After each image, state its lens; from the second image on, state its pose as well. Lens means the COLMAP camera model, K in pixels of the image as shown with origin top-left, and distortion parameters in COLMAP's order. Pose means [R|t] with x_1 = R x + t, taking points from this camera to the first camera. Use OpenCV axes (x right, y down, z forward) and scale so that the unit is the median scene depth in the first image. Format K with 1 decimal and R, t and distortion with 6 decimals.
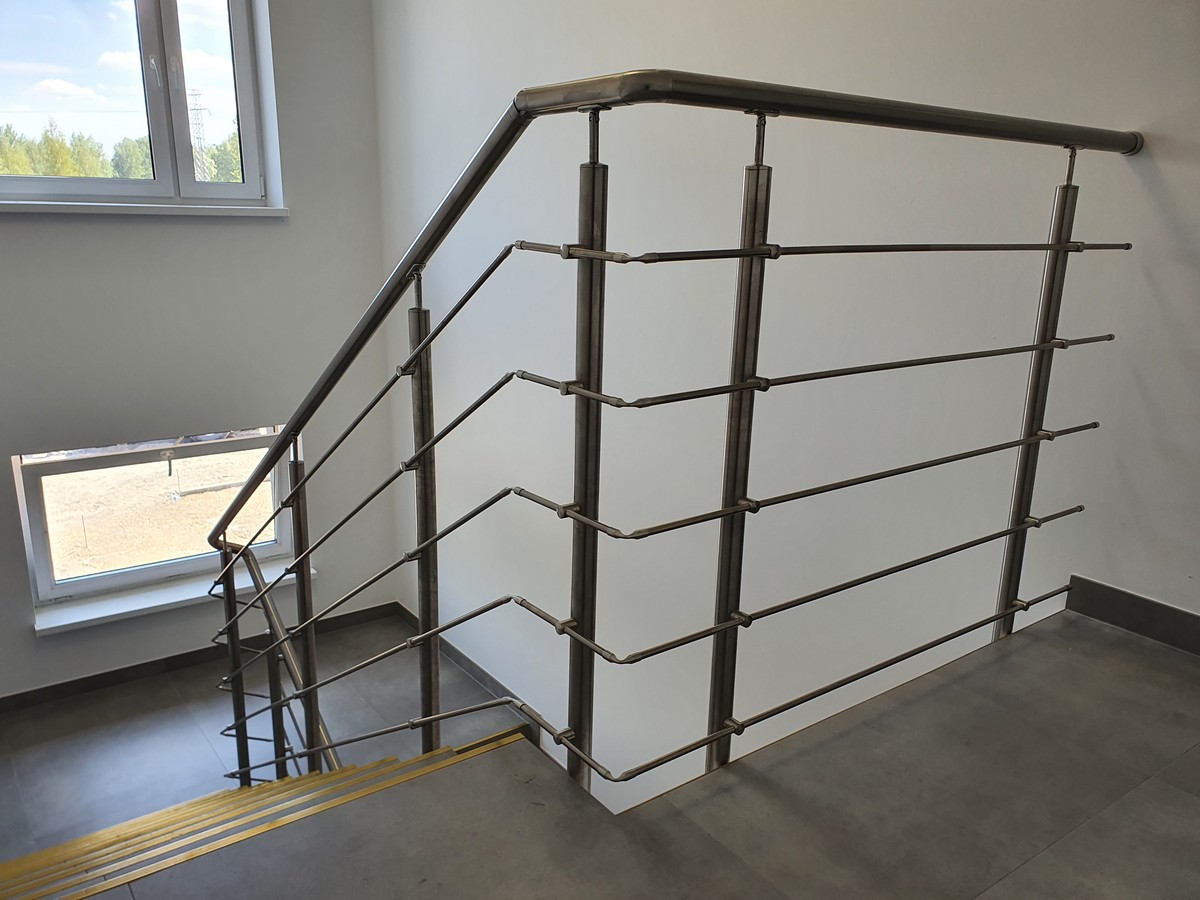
lens RADIAL K [[917.1, 0, 601.2], [0, 917.1, 452.8], [0, 0, 1]] dist [0.017990, -0.022753]
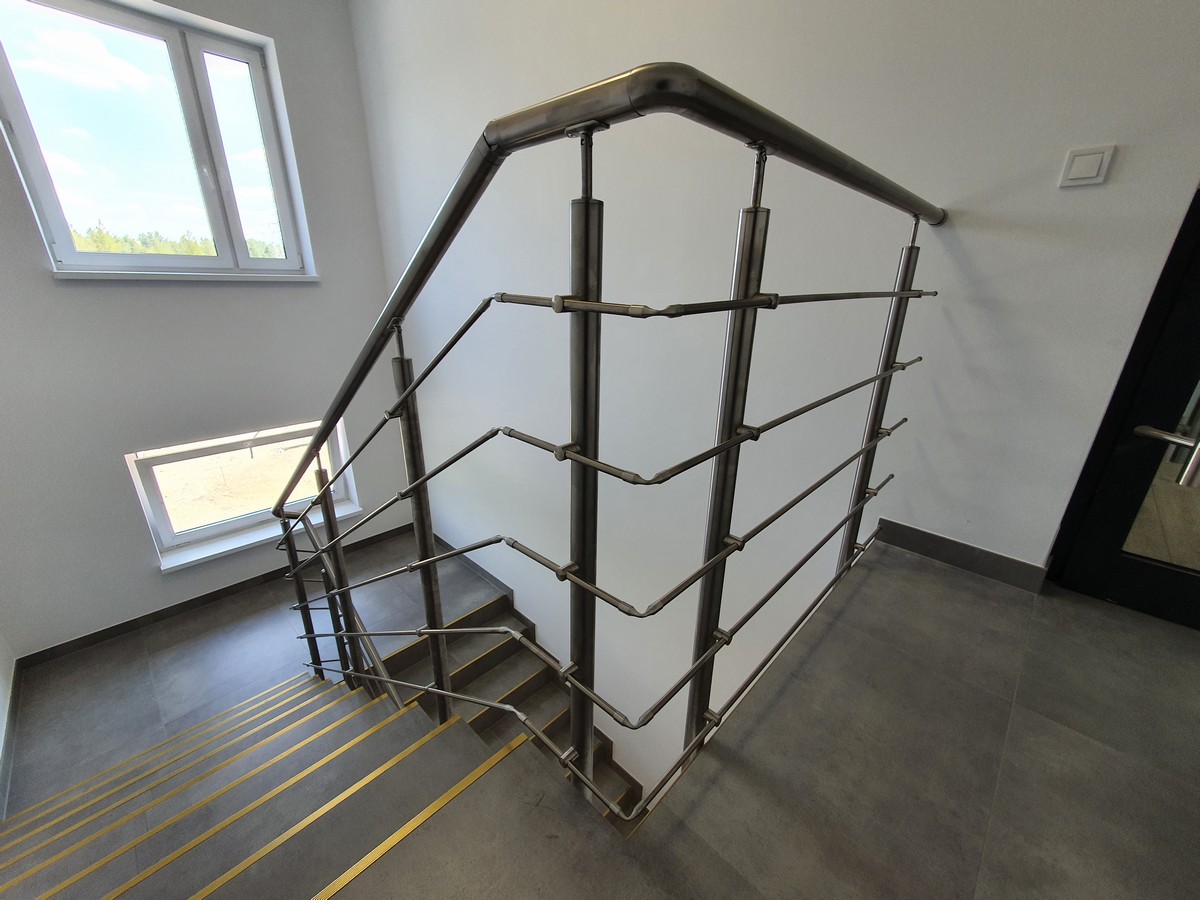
lens RADIAL K [[476.0, 0, 604.3], [0, 476.0, 442.6], [0, 0, 1]] dist [-0.002842, 0.000148]
pose [[0.985928, -0.061302, 0.155524, -0.055637], [0.049643, 0.995734, 0.077776, -0.091259], [-0.159628, -0.068961, 0.984766, 0.405543]]
